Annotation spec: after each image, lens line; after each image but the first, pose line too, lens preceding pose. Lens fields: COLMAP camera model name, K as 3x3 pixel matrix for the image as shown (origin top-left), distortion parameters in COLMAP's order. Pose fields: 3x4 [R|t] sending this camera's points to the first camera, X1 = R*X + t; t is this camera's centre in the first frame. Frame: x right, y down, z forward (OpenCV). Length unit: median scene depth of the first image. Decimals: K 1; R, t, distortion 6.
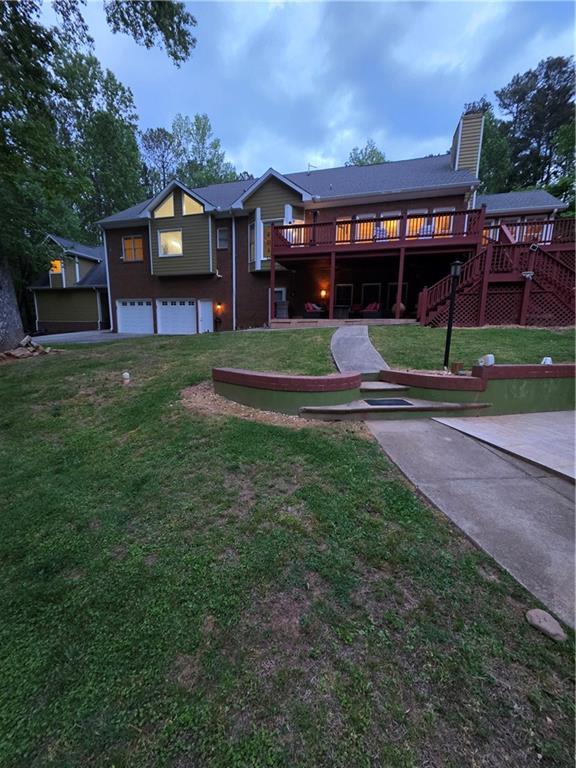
lens RADIAL K [[306.1, 0, 288.0], [0, 306.1, 384.0], [0, 0, 1]] dist [0.002649, 0.000050]
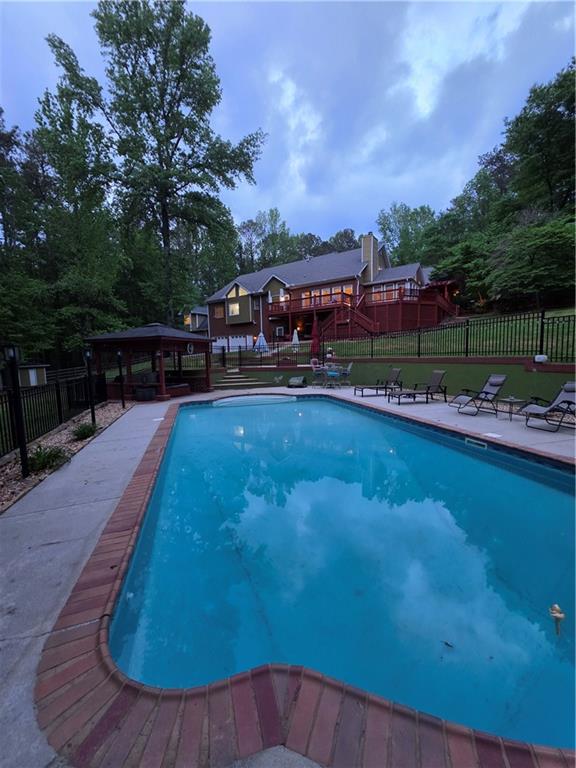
lens RADIAL K [[306.1, 0, 288.0], [0, 306.1, 384.0], [0, 0, 1]] dist [0.002649, 0.000050]
pose [[0.948489, -0.009385, -0.316672, 0.625627], [-0.012642, 0.997644, -0.067430, 0.188326], [0.316558, 0.067960, 0.946135, -0.830738]]
